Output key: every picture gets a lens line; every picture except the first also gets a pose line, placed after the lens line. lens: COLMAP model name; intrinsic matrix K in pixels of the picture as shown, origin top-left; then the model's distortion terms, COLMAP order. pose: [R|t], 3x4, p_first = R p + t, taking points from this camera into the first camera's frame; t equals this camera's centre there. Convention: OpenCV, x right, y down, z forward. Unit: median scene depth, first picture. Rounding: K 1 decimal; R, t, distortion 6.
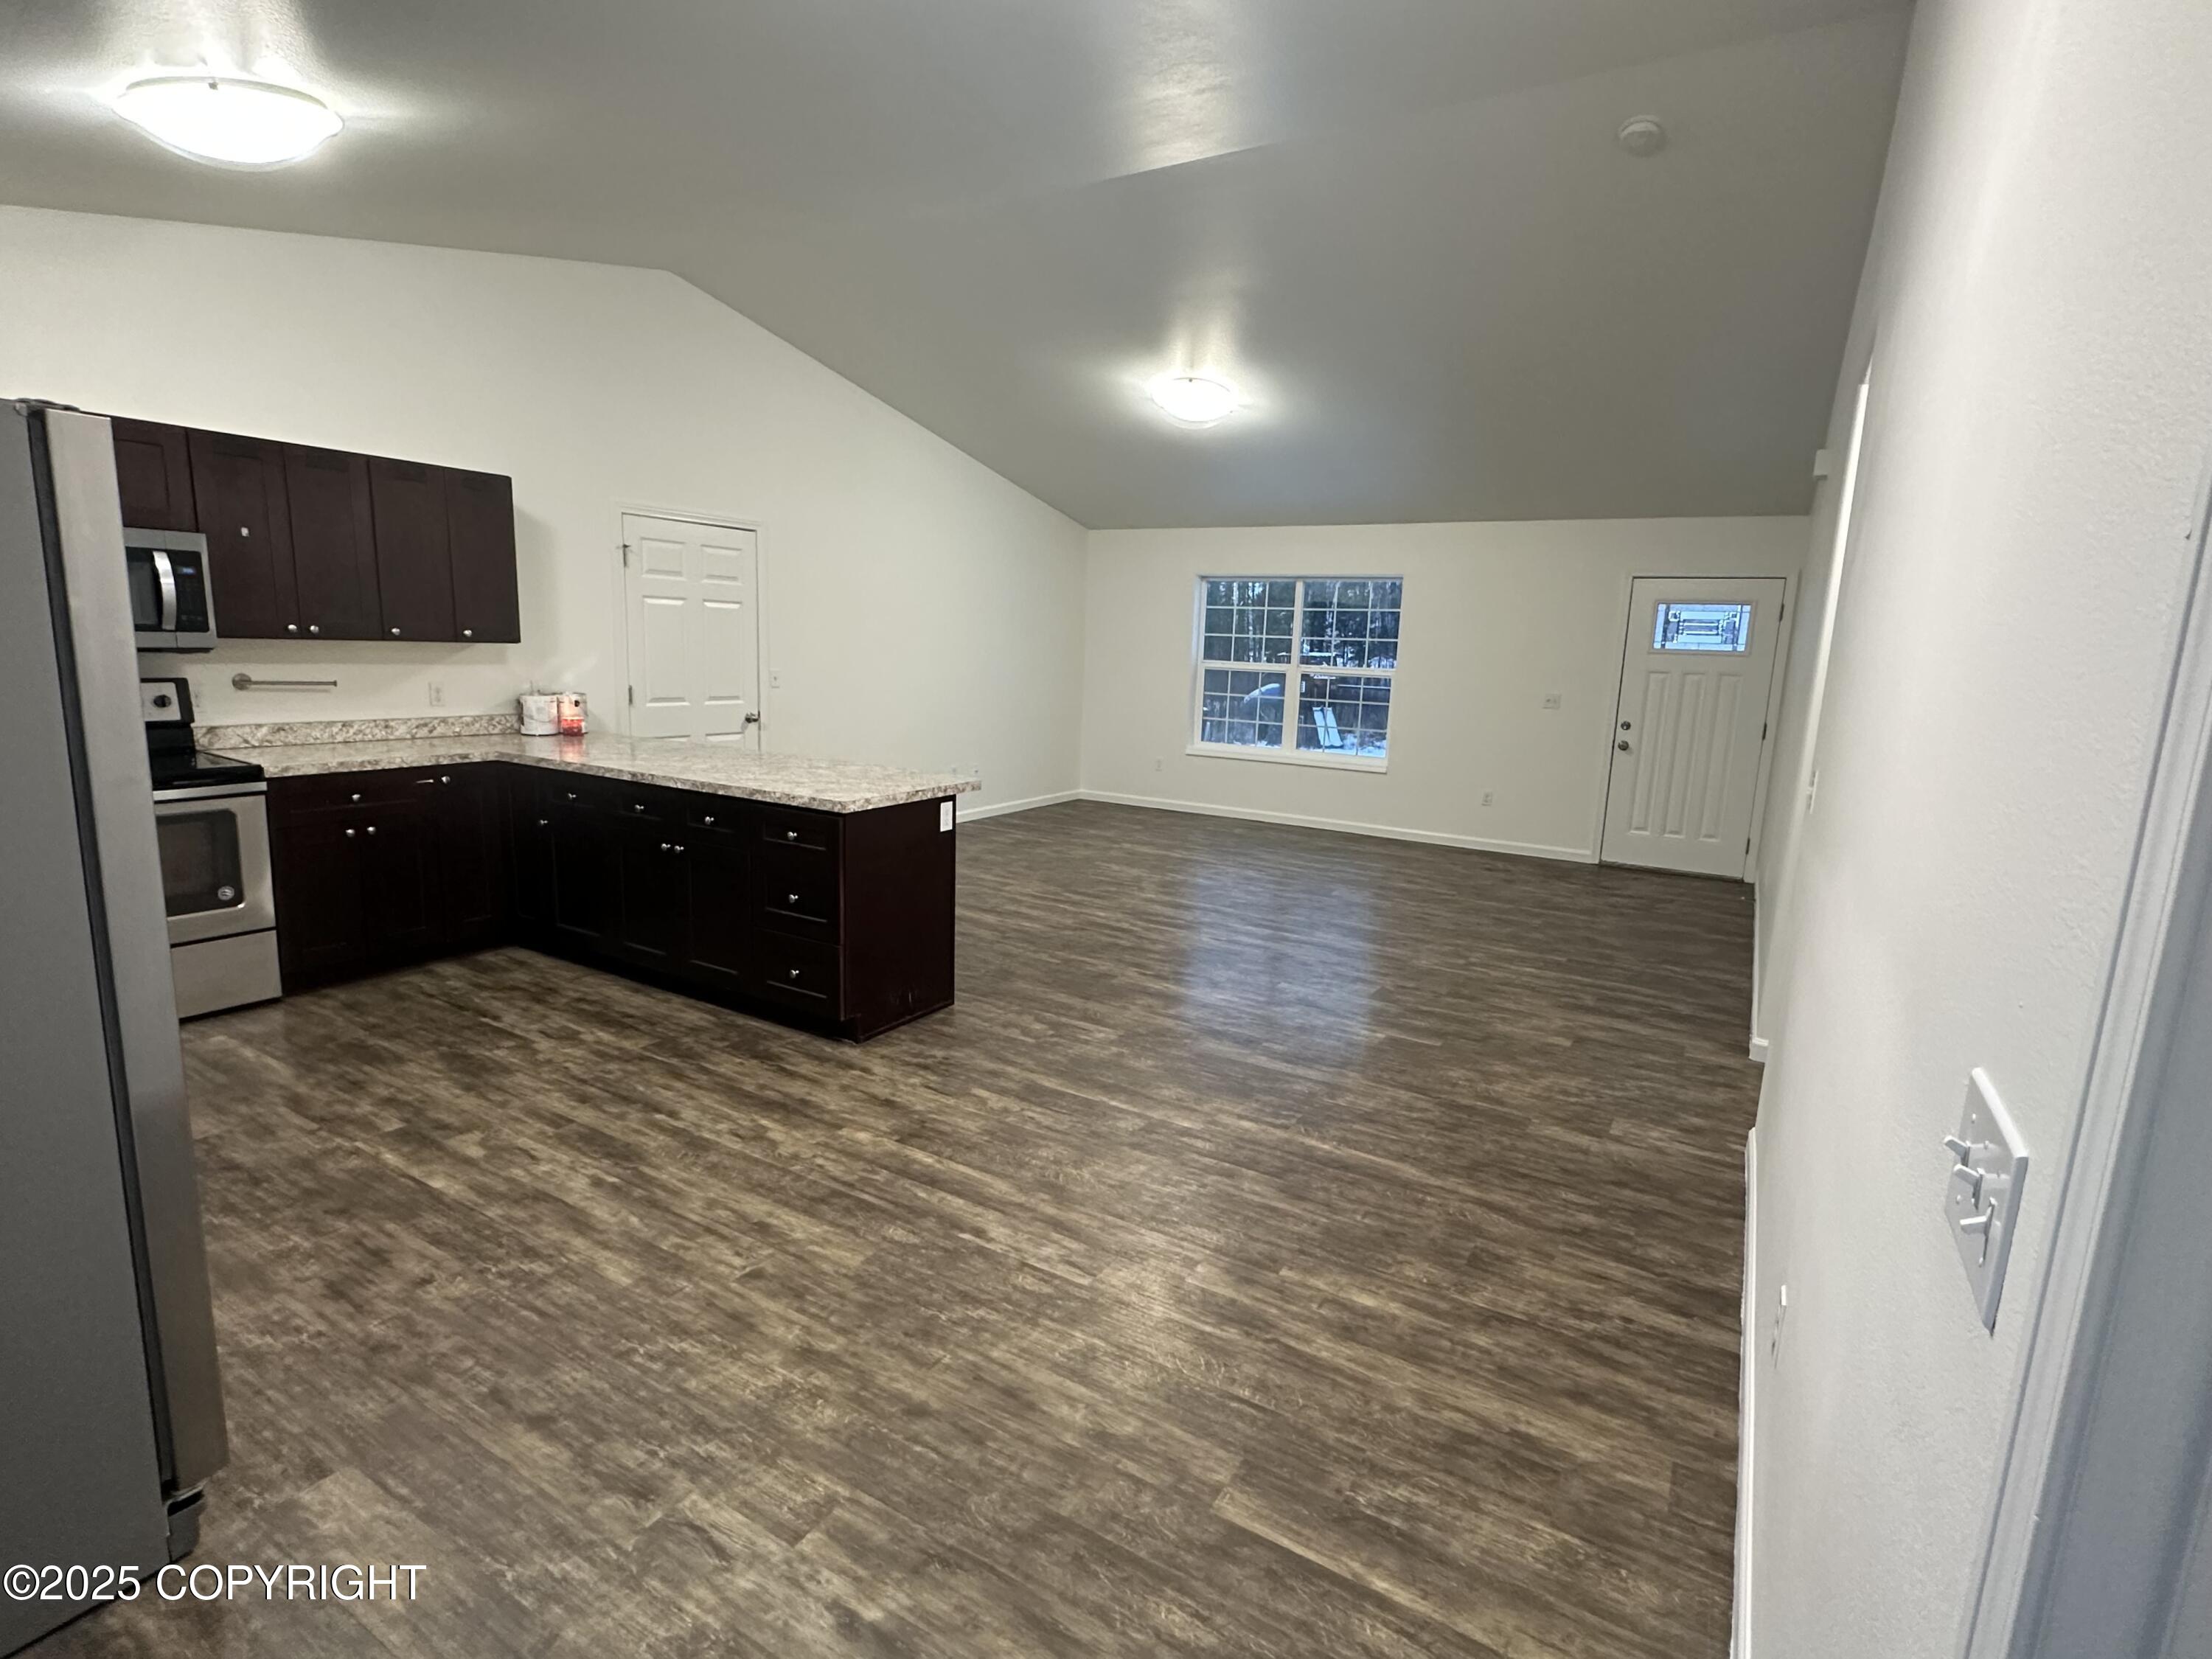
lens RADIAL K [[1076.0, 0, 1102.2], [0, 1076.0, 837.5], [0, 0, 1]] dist [-0.000226, 0.000046]
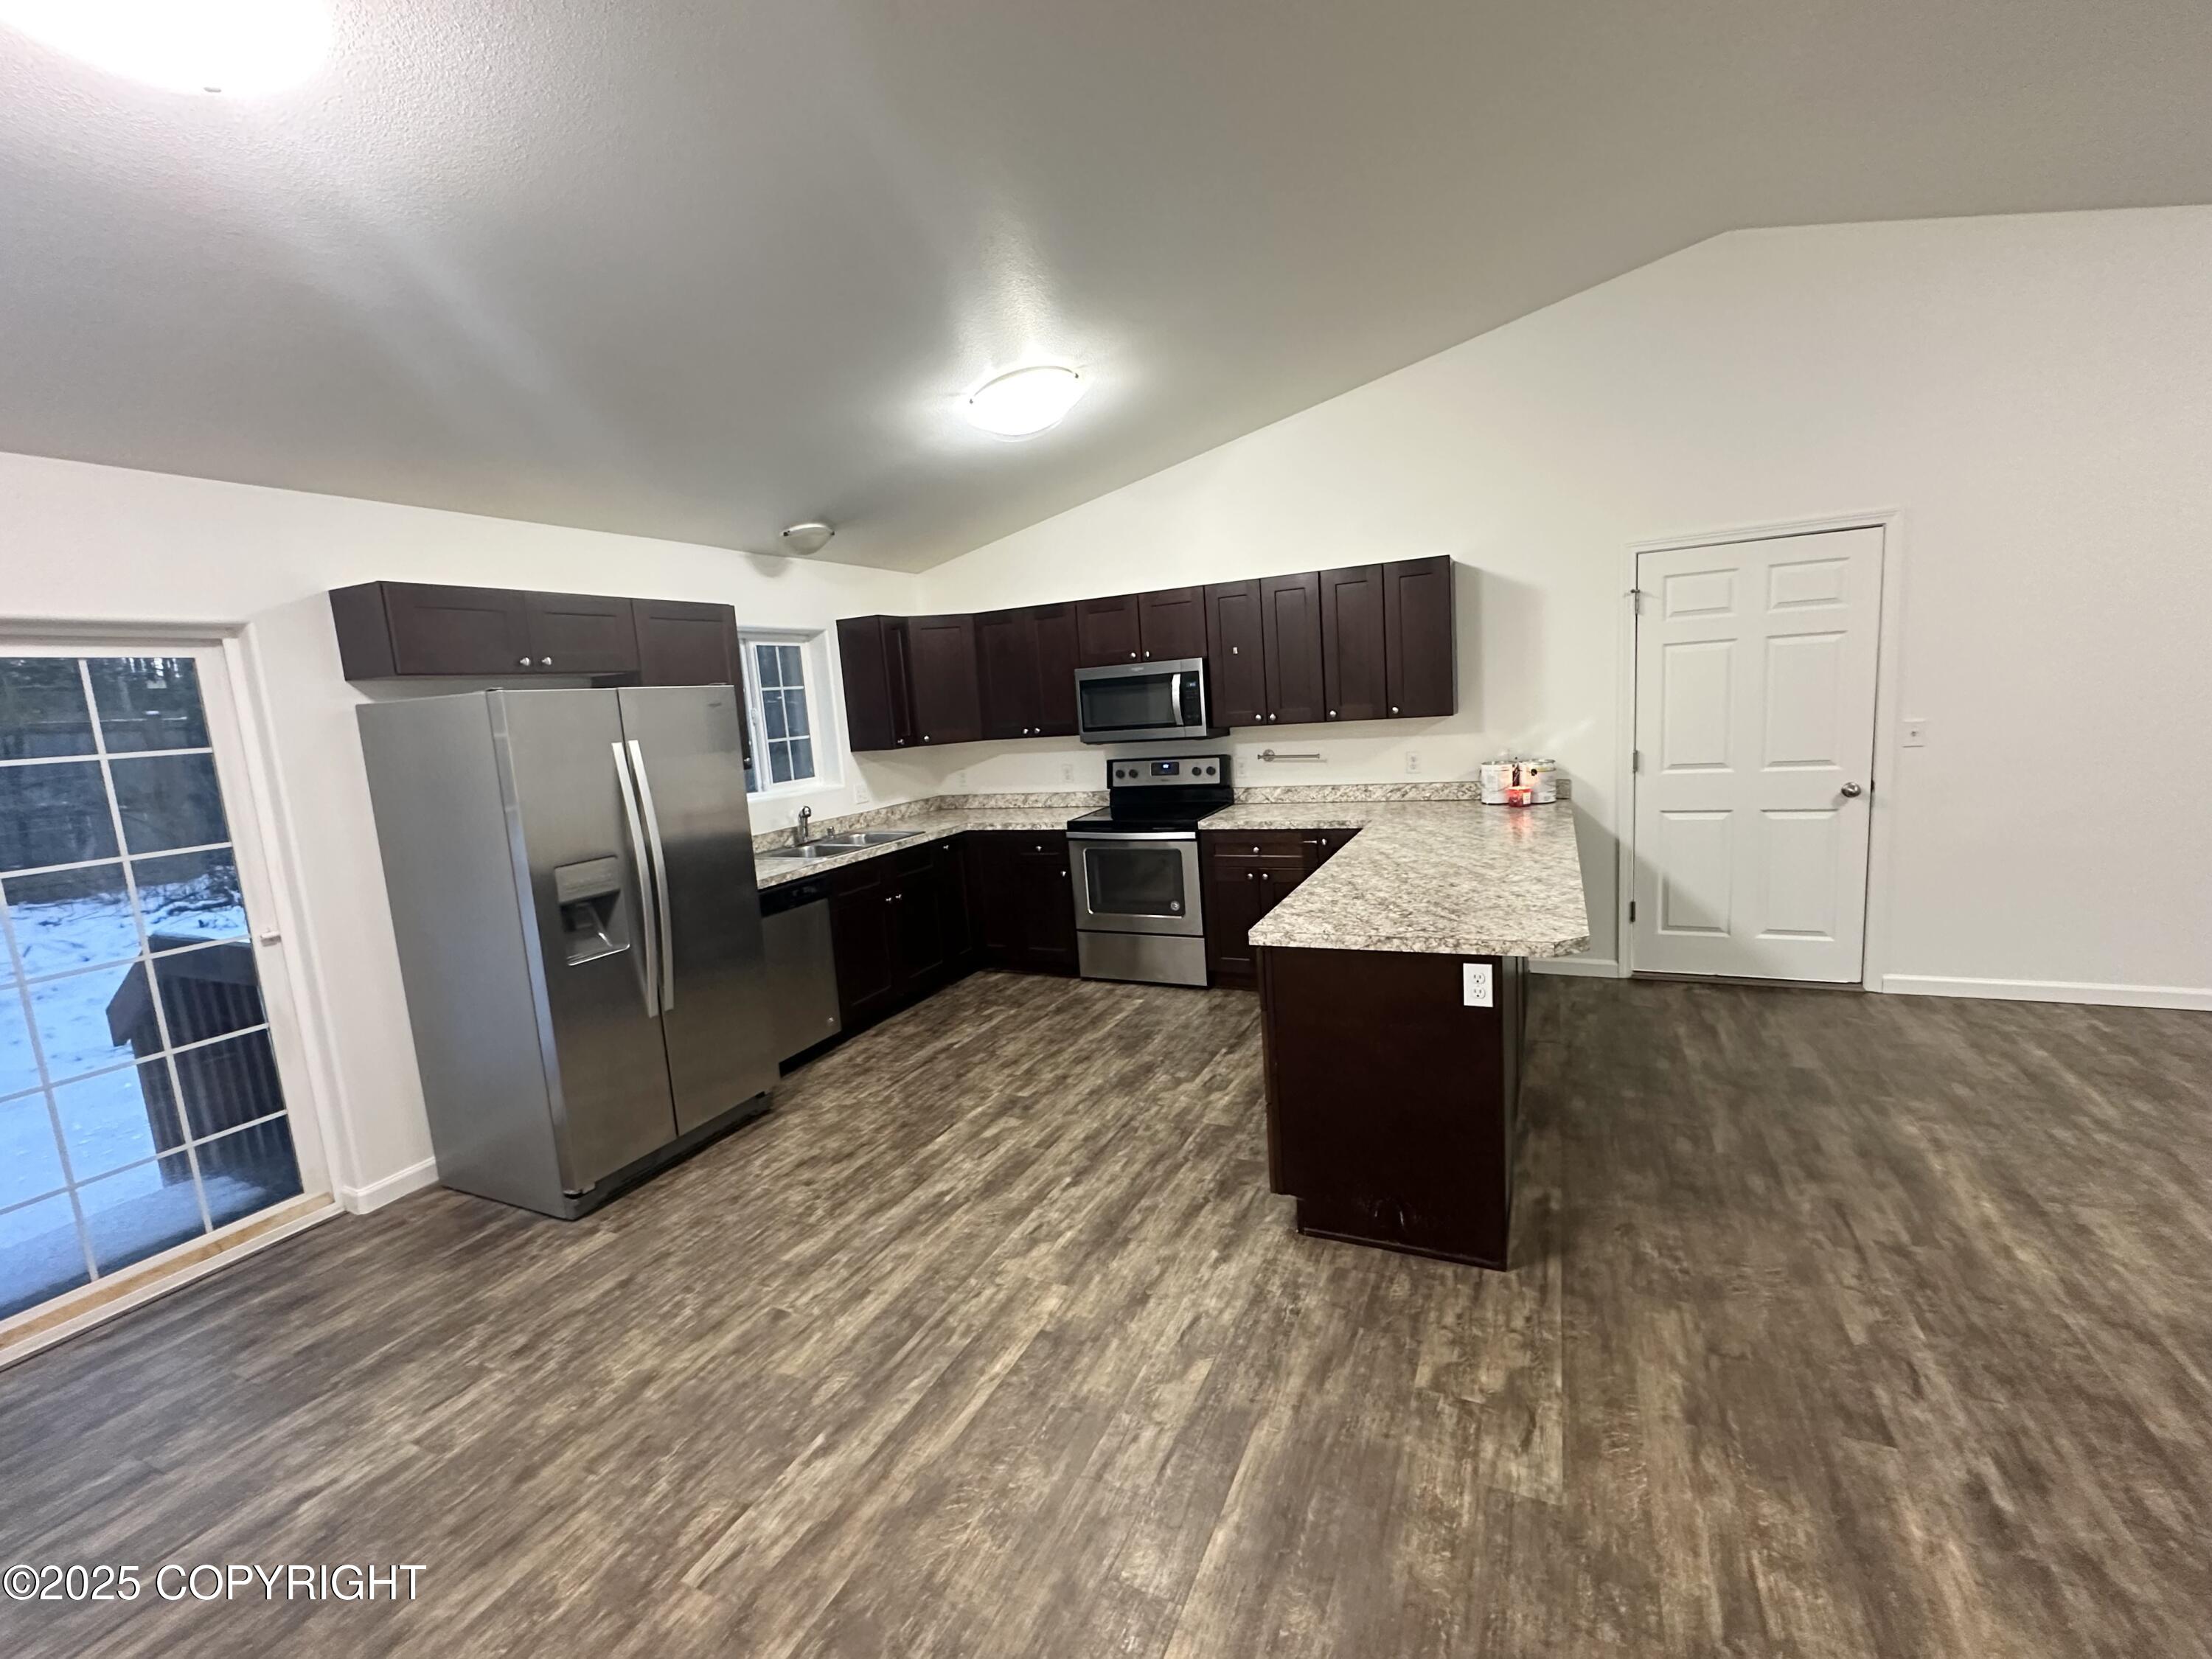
lens RADIAL K [[942.9, 0, 1106.6], [0, 942.9, 826.0], [0, 0, 1]] dist [-0.000668, 0.000490]
pose [[0.096793, 0.093335, -0.990919, 0.463843], [-0.105096, 0.990986, 0.083075, -0.164305], [0.989740, 0.096100, 0.105730, 0.832632]]
